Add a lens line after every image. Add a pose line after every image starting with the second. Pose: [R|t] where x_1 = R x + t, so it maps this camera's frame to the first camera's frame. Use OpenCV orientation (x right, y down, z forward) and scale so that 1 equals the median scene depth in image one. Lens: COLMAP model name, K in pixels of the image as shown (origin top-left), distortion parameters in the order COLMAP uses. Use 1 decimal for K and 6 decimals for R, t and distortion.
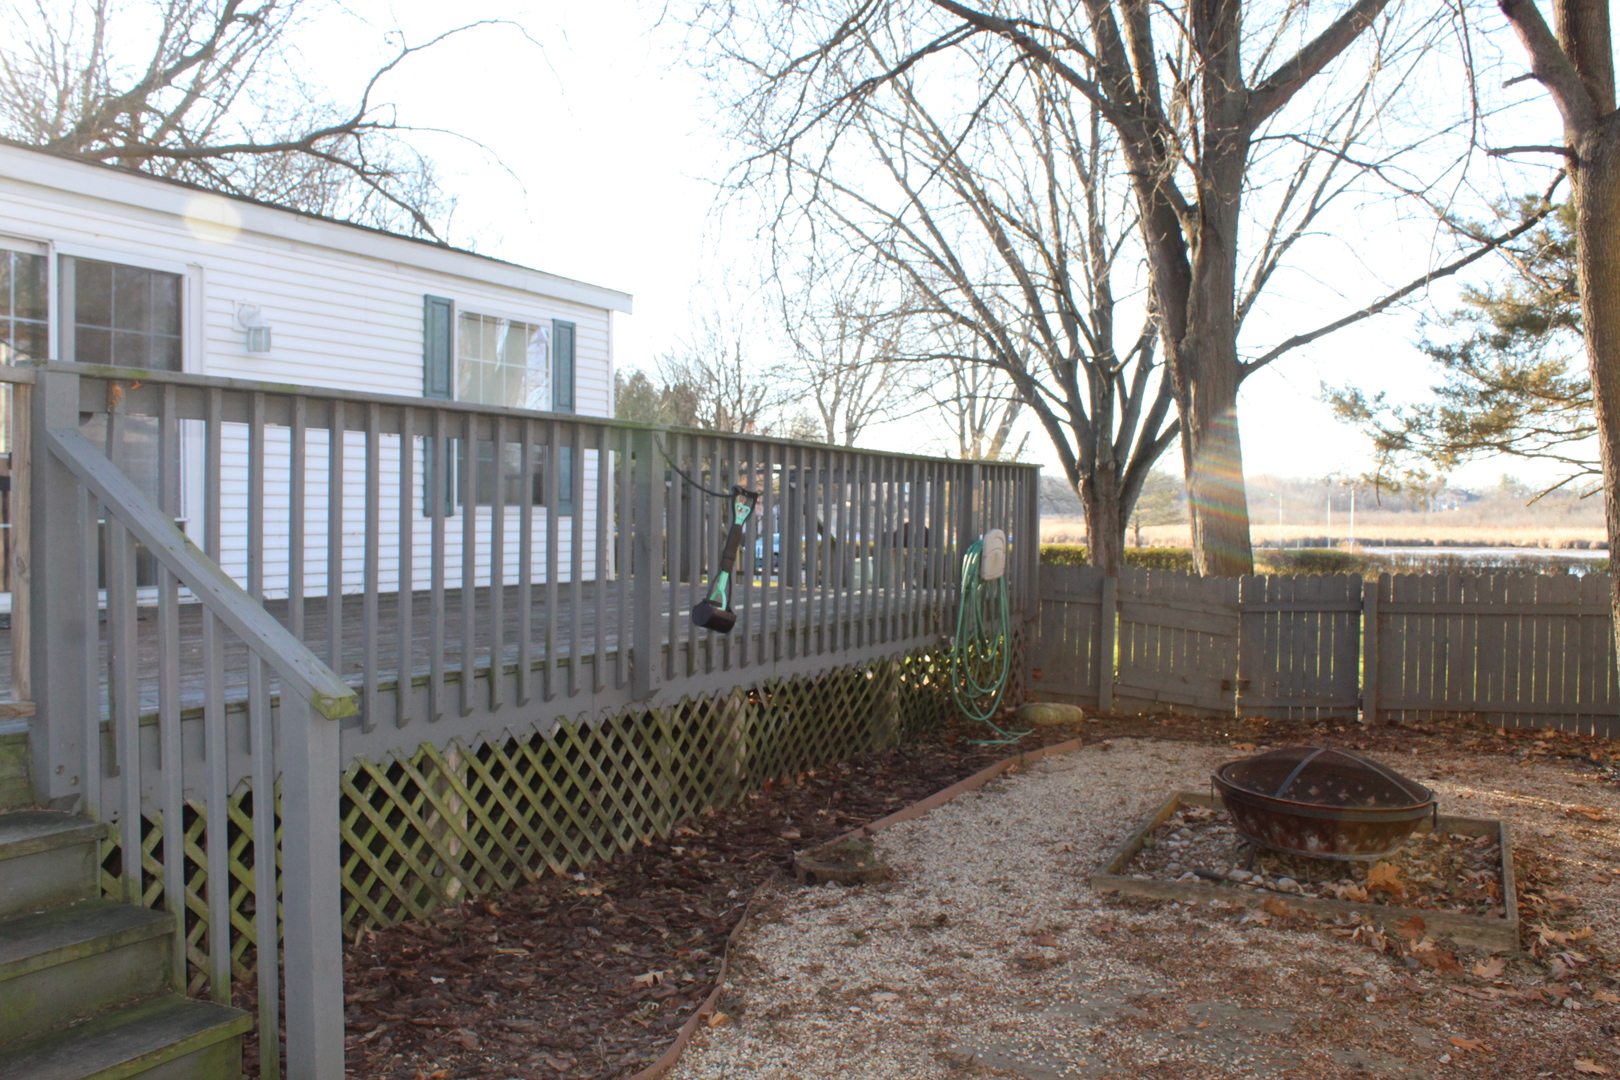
lens RADIAL K [[1449.8, 0, 800.5], [0, 1449.8, 540.2], [0, 0, 1]] dist [-0.177596, 0.230014]
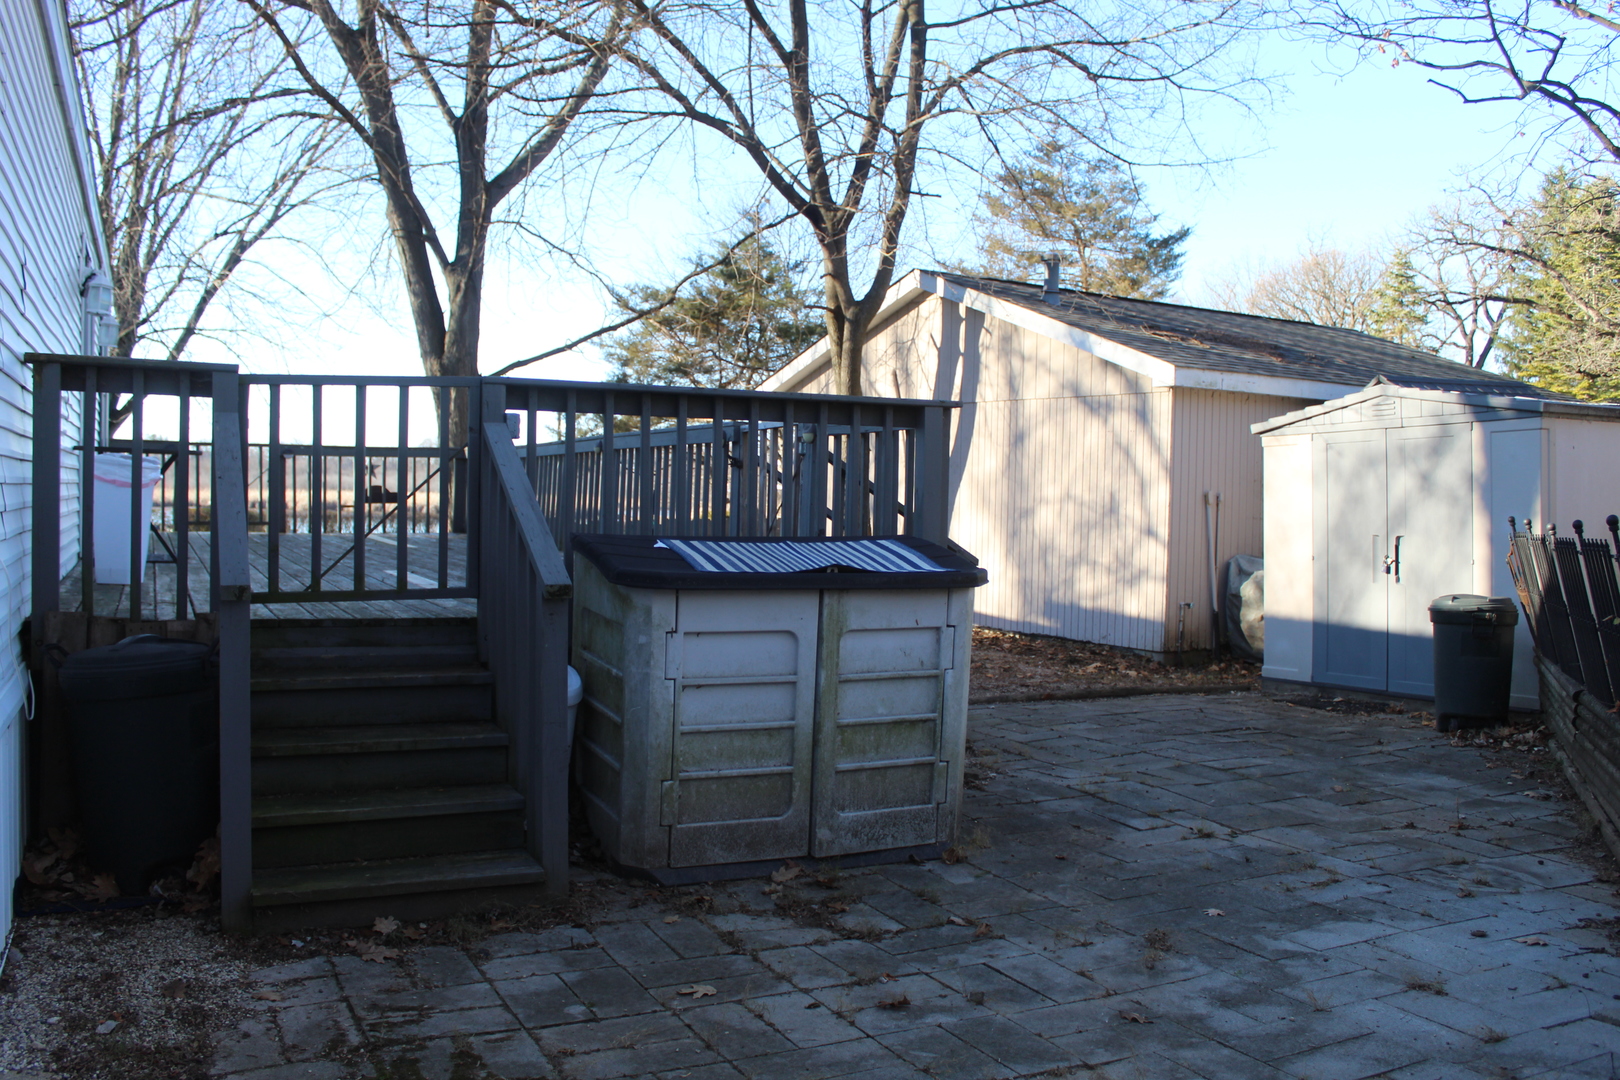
lens RADIAL K [[1449.8, 0, 800.5], [0, 1449.8, 540.2], [0, 0, 1]] dist [-0.177596, 0.230014]
pose [[0.614098, -0.017029, 0.789046, -0.665897], [-0.007350, 0.999600, 0.027294, -0.000937], [-0.789196, -0.022561, 0.613727, -0.151233]]
